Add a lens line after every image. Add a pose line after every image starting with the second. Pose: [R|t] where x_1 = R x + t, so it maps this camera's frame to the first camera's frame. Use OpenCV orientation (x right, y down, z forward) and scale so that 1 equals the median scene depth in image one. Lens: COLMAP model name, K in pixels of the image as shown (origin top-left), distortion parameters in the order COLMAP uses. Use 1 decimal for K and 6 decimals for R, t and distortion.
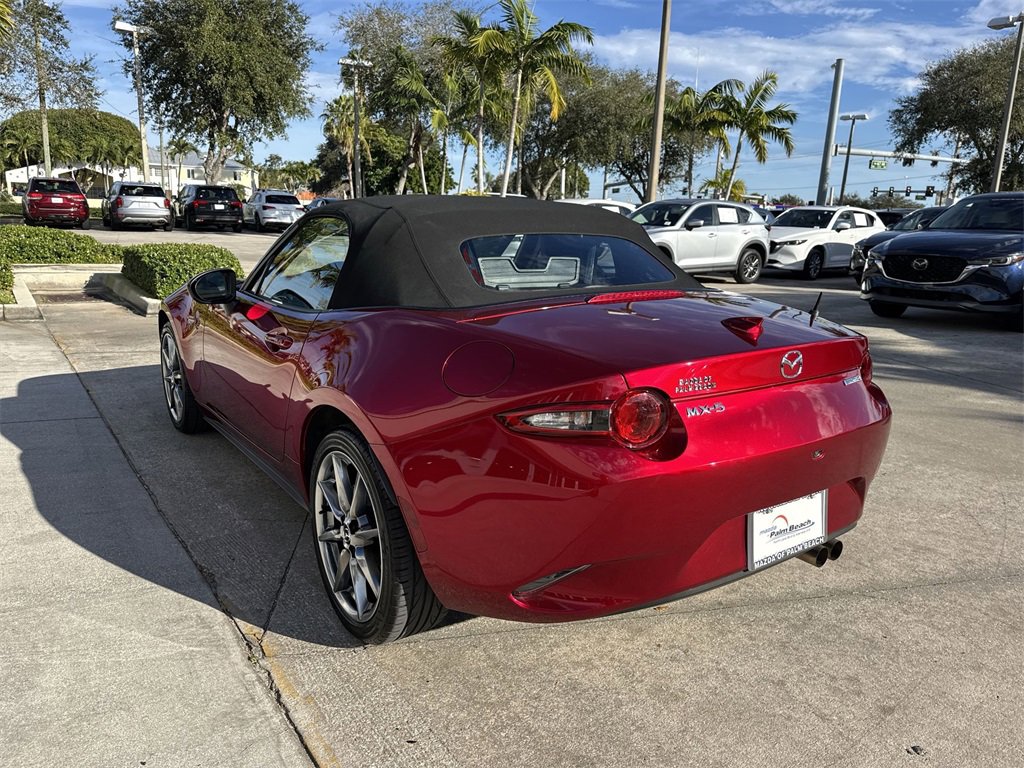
lens RADIAL K [[720.0, 0, 506.8], [0, 720.0, 387.6], [0, 0, 1]] dist [0.035129, -0.047767]
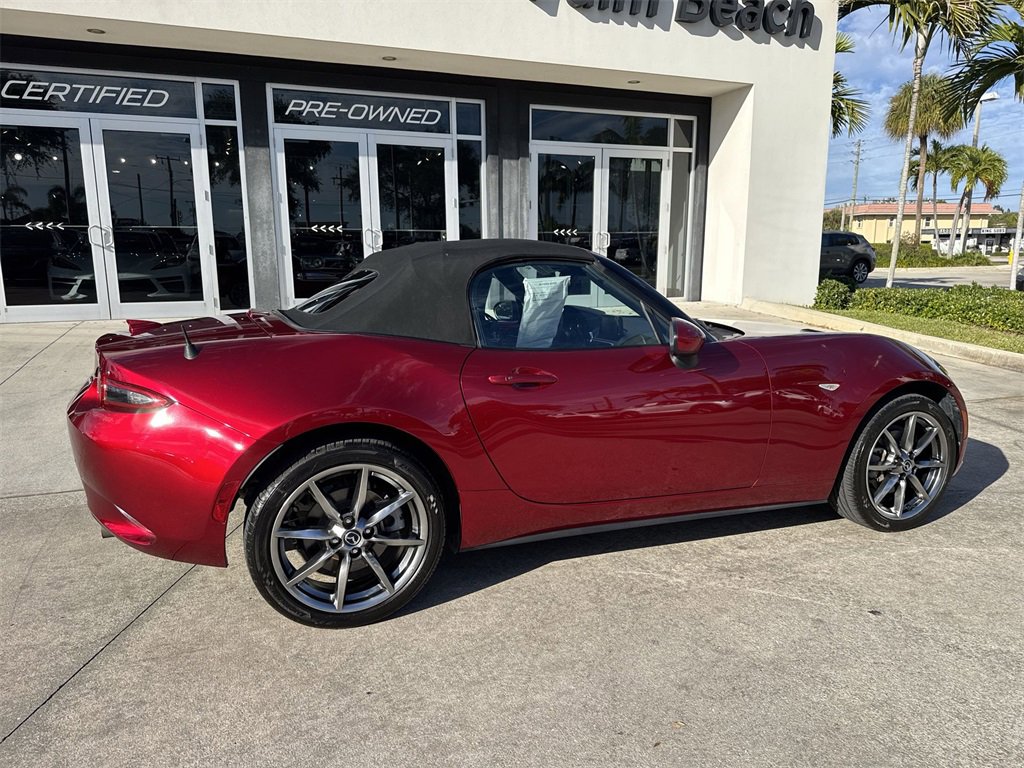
lens RADIAL K [[720.0, 0, 520.6], [0, 720.0, 385.6], [0, 0, 1]] dist [0.035129, -0.047767]
pose [[-0.225176, 0.139151, -0.964330, 0.086003], [-0.227534, 0.954871, 0.190916, -0.023014], [0.947377, 0.262408, -0.183352, 0.110079]]
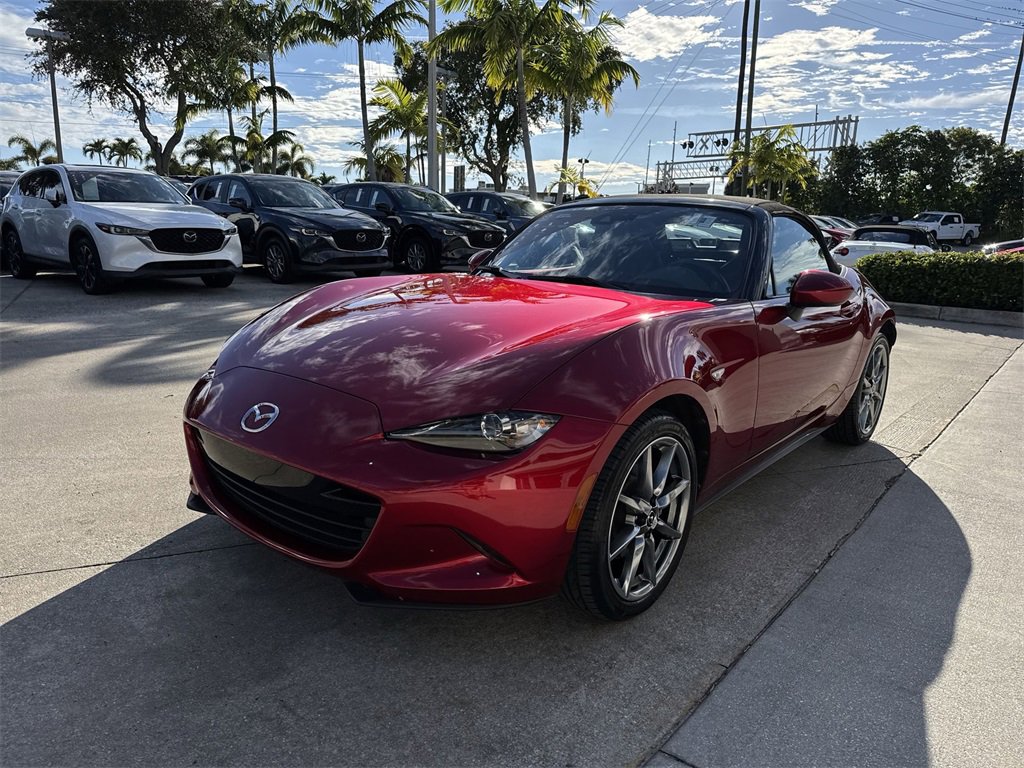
lens RADIAL K [[720.0, 0, 514.2], [0, 720.0, 383.3], [0, 0, 1]] dist [0.035129, -0.047767]
pose [[-0.263150, -0.236847, 0.935230, -0.103873], [0.182546, 0.939661, 0.289333, -0.031591], [-0.947327, 0.246860, -0.204037, 0.135433]]
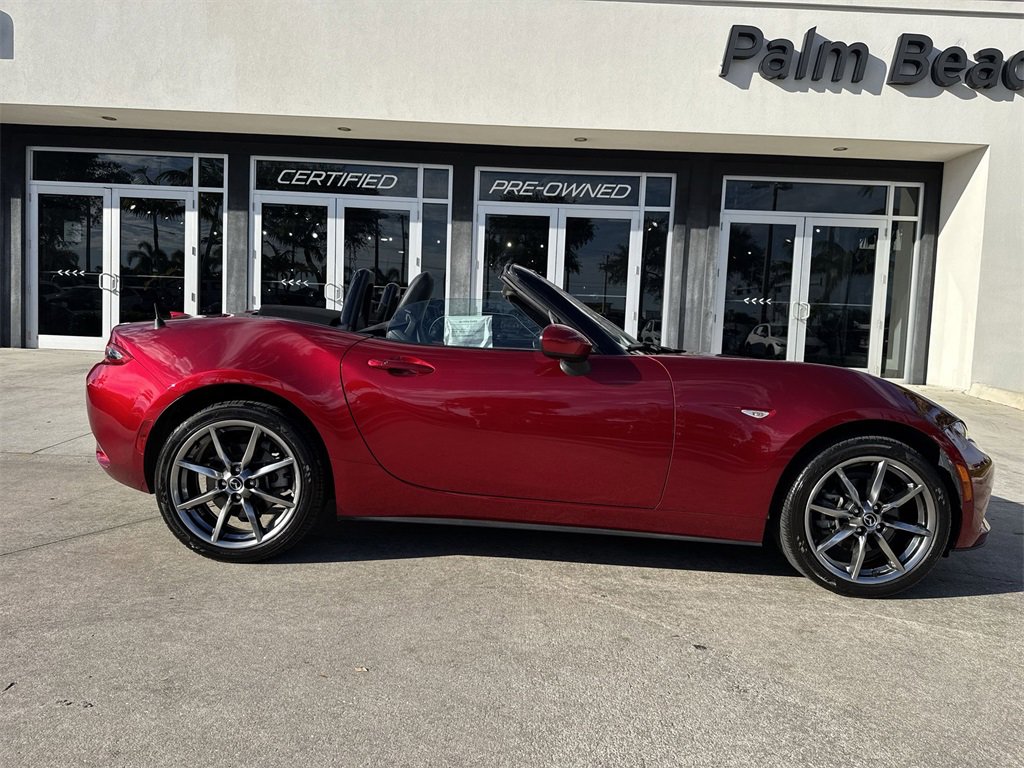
lens RADIAL K [[720.0, 0, 508.6], [0, 720.0, 375.3], [0, 0, 1]] dist [0.035129, -0.047767]
pose [[-0.575982, -0.012152, -0.817372, 0.074673], [-0.245387, 0.956347, 0.158700, -0.024872], [0.779763, 0.291980, -0.553820, 0.150993]]
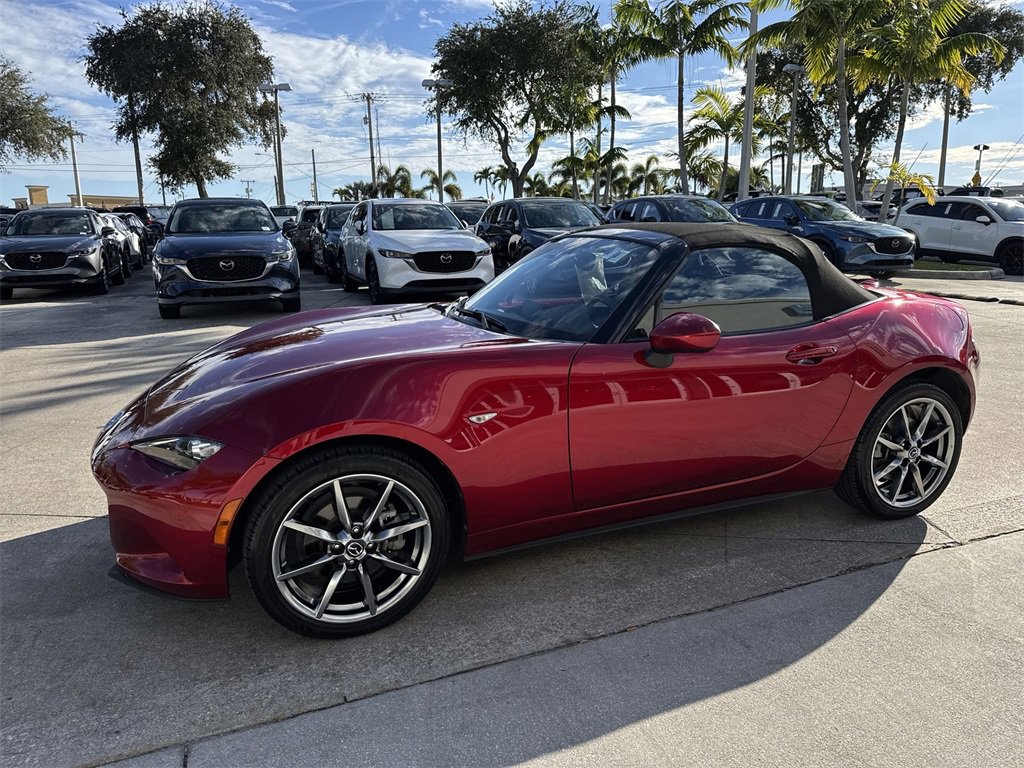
lens RADIAL K [[720.0, 0, 514.9], [0, 720.0, 381.7], [0, 0, 1]] dist [0.035129, -0.047767]
pose [[0.214980, -0.228035, 0.949623, -0.107493], [0.231603, 0.956524, 0.177261, -0.023891], [-0.948759, 0.181828, 0.258447, 0.081539]]
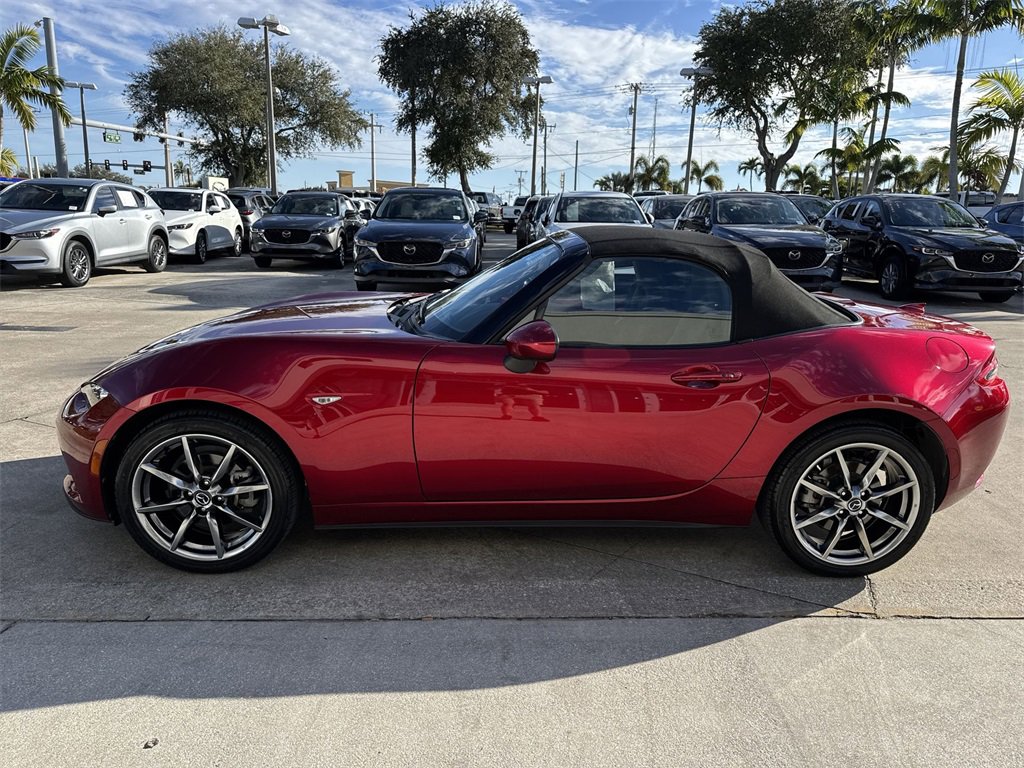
lens RADIAL K [[720.0, 0, 521.0], [0, 720.0, 387.8], [0, 0, 1]] dist [0.035129, -0.047767]
pose [[0.534340, -0.203113, 0.820504, -0.094311], [0.172664, 0.976461, 0.129275, -0.016666], [-0.827447, 0.072594, 0.556832, 0.044775]]
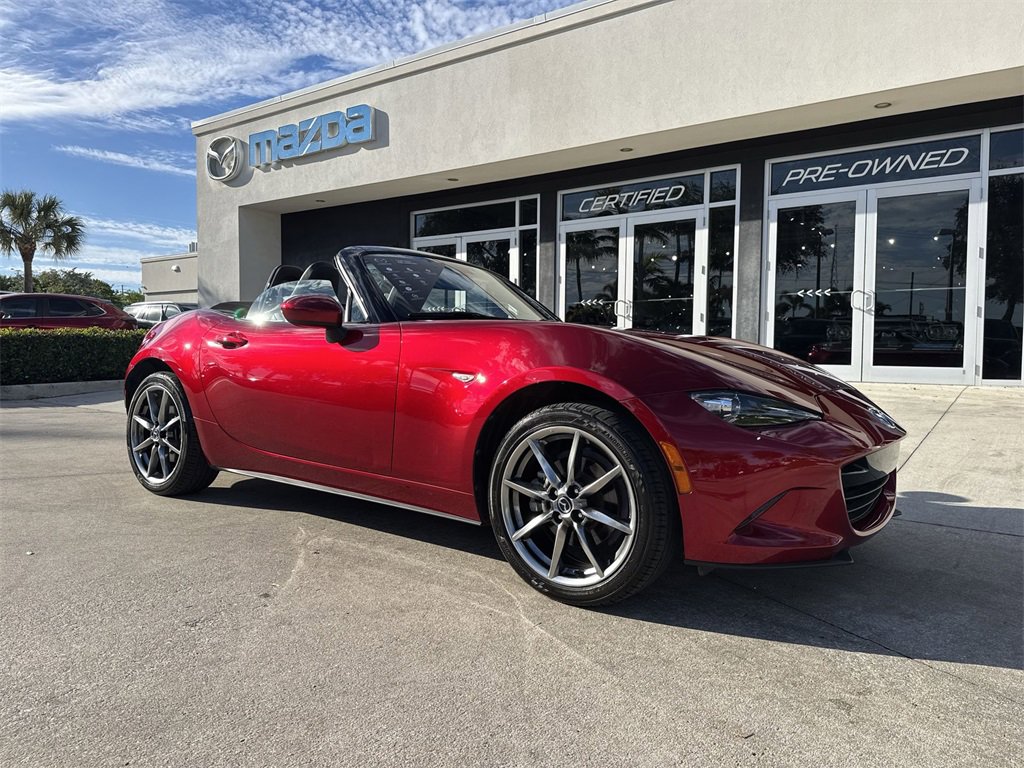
lens RADIAL K [[720.0, 0, 498.4], [0, 720.0, 387.3], [0, 0, 1]] dist [0.035129, -0.047767]
pose [[-0.950879, -0.026561, -0.308421, 0.013698], [-0.109610, 0.960655, 0.255203, -0.033622], [0.289507, 0.276473, -0.916378, 0.197618]]
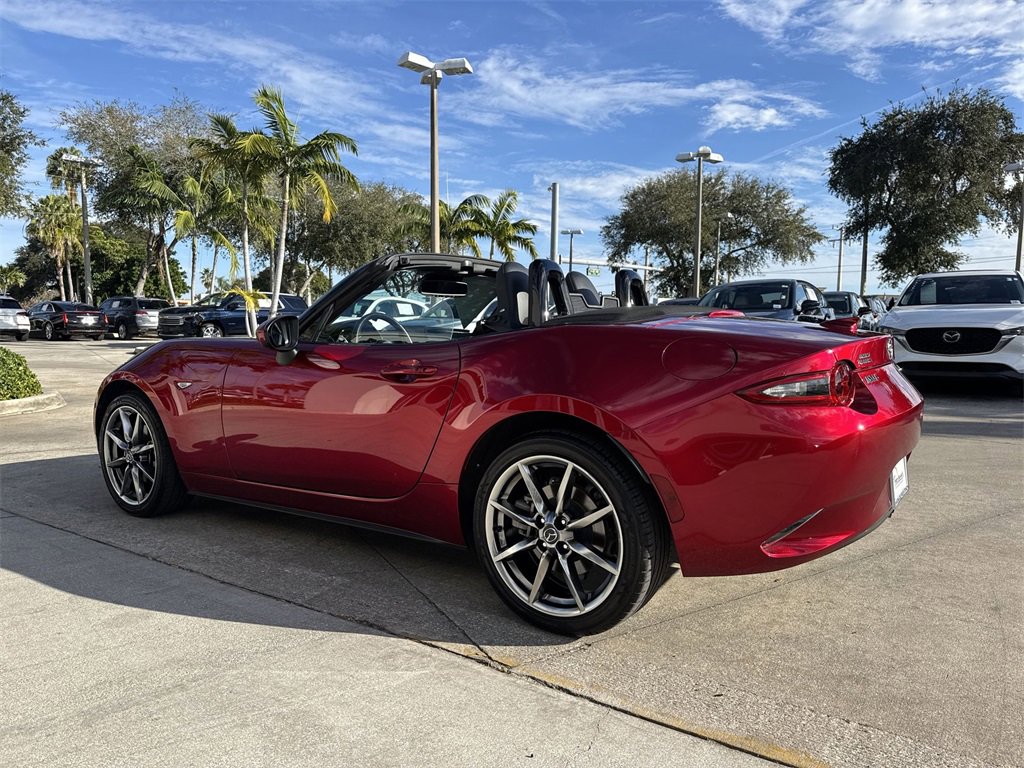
lens RADIAL K [[720.0, 0, 507.8], [0, 720.0, 388.9], [0, 0, 1]] dist [0.035129, -0.047767]
pose [[0.936775, -0.050820, 0.346222, -0.038330], [0.098517, 0.987680, -0.121582, 0.006603], [-0.335778, 0.148004, 0.930241, 0.001181]]
